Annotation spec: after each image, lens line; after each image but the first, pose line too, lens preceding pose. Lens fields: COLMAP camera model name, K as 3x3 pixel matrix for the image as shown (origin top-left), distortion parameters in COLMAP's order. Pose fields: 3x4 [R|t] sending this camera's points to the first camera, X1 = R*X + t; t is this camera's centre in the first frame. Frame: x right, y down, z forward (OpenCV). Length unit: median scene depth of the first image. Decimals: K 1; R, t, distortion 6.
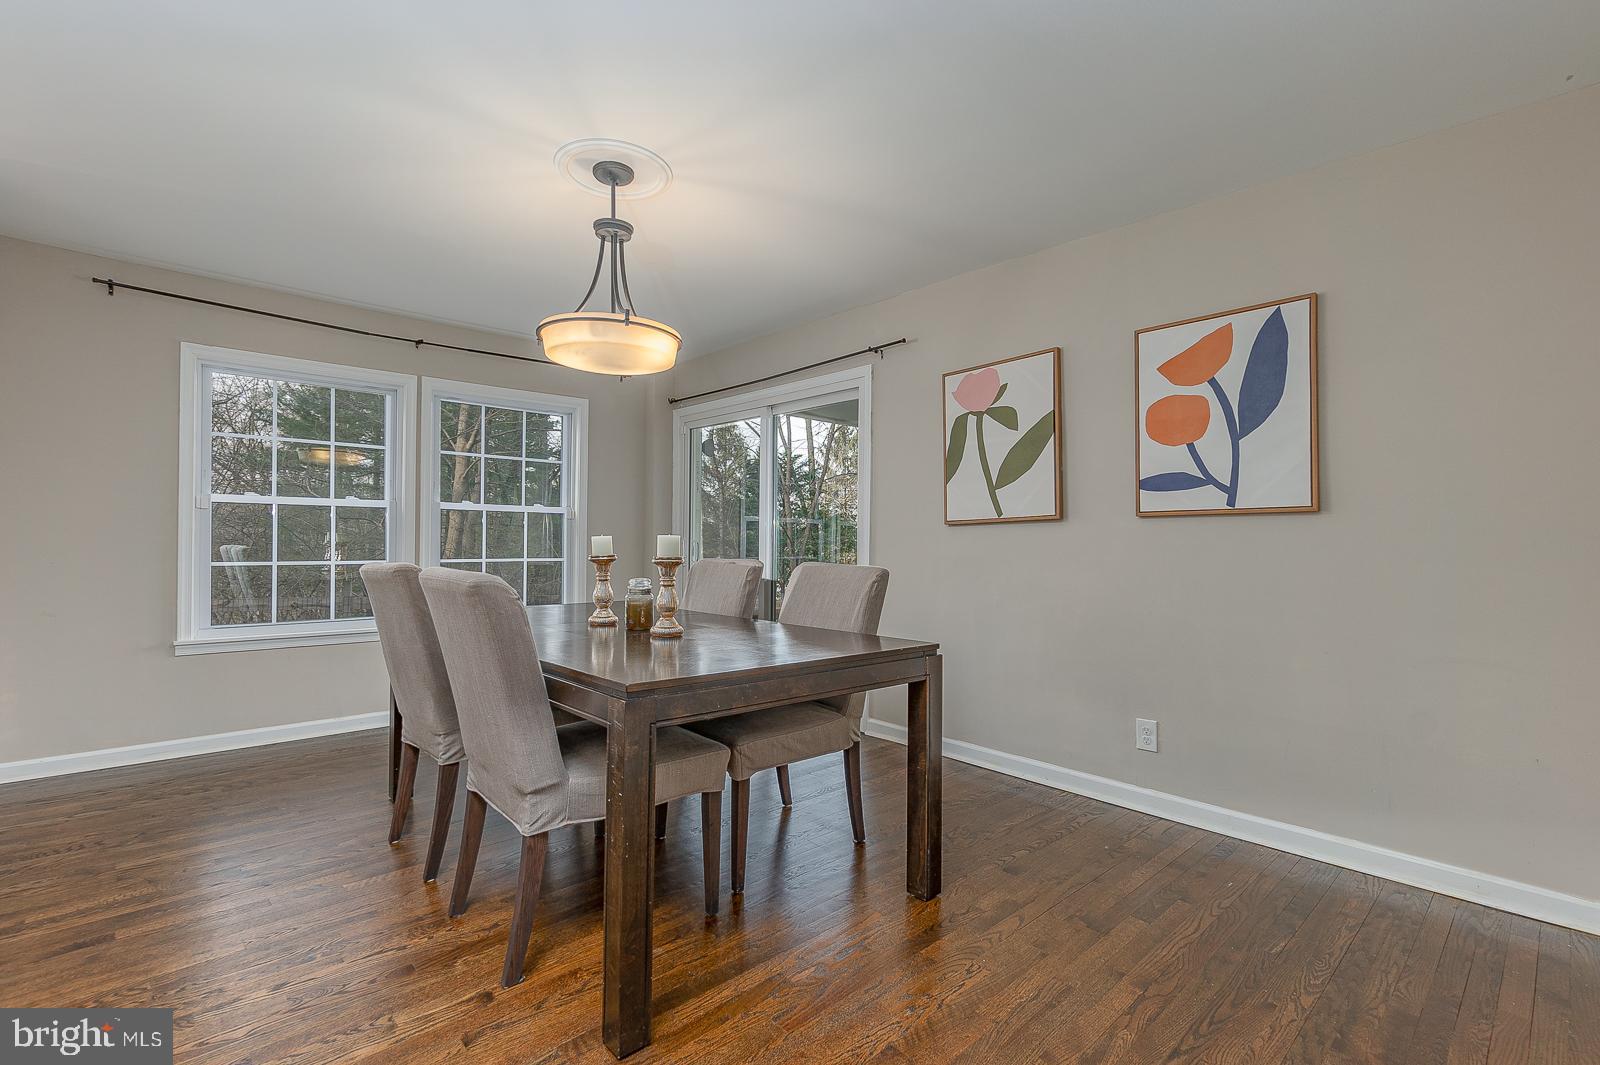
lens RADIAL K [[722.7, 0, 794.0], [0, 722.7, 533.3], [0, 0, 1]] dist [0.004424, 0.001360]
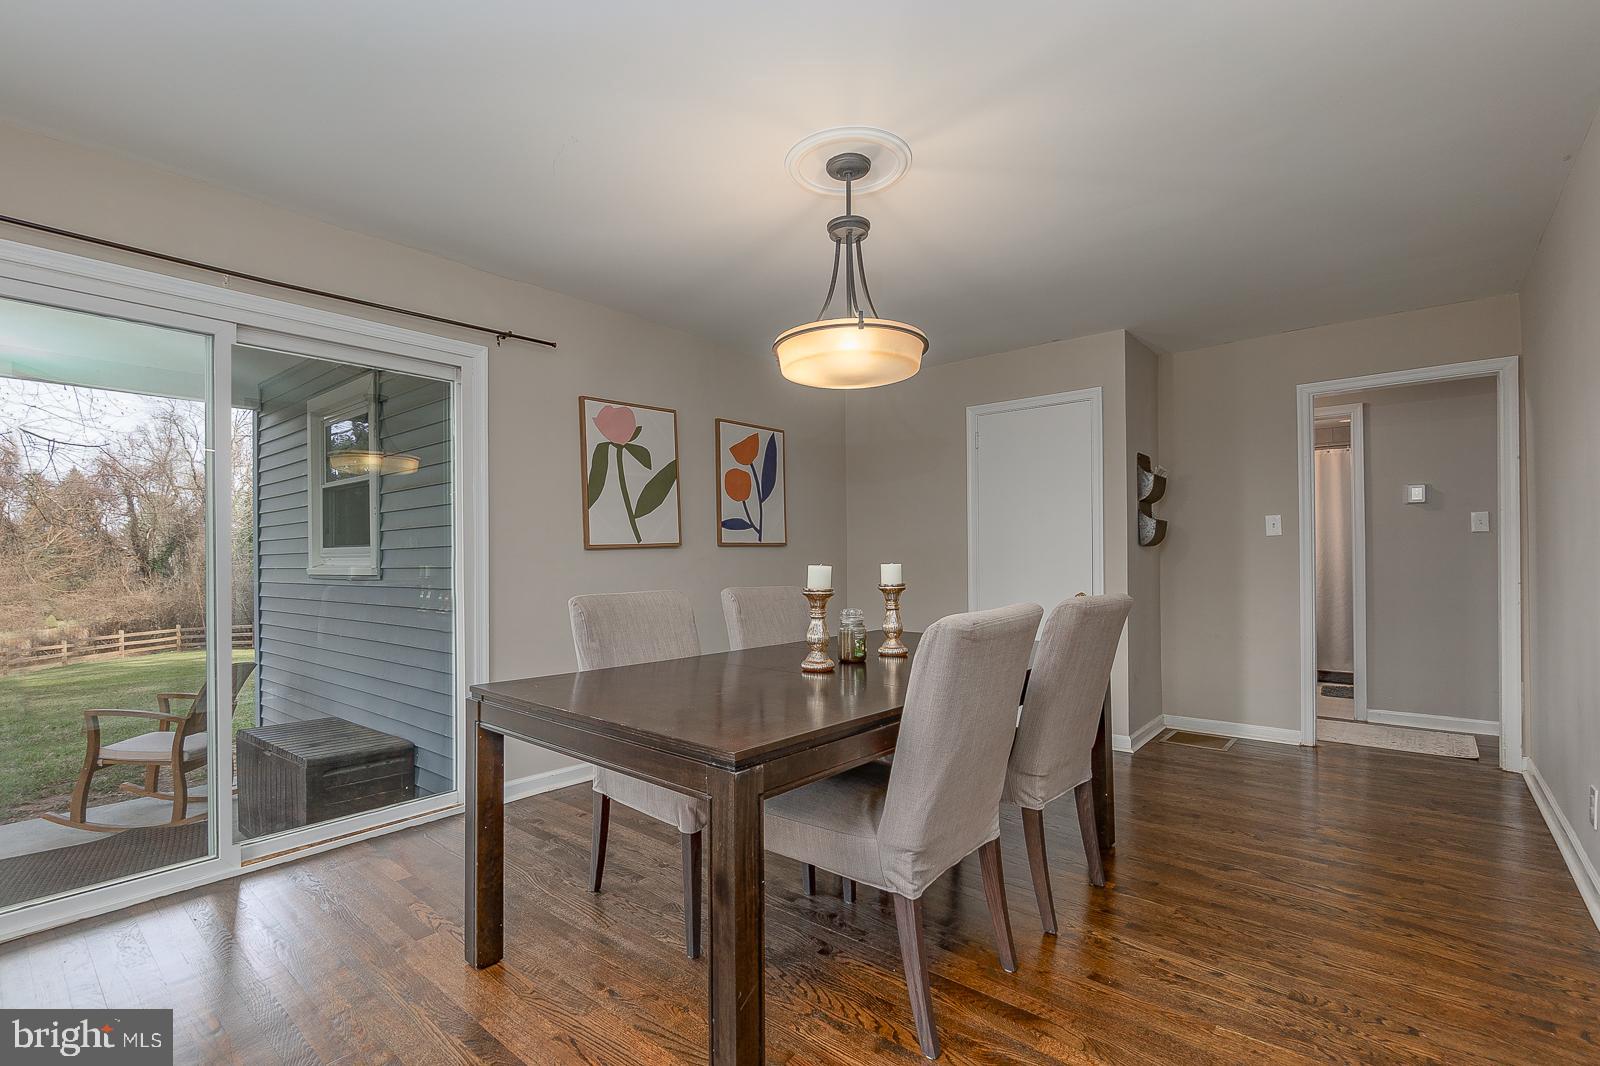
lens RADIAL K [[722.7, 0, 792.6], [0, 722.7, 559.5], [0, 0, 1]] dist [0.004424, 0.001360]
pose [[-0.124261, -0.012424, 0.992172, -0.993997], [-0.007992, 0.999902, 0.011520, -0.013487], [-0.992217, -0.006498, -0.124349, 1.030671]]
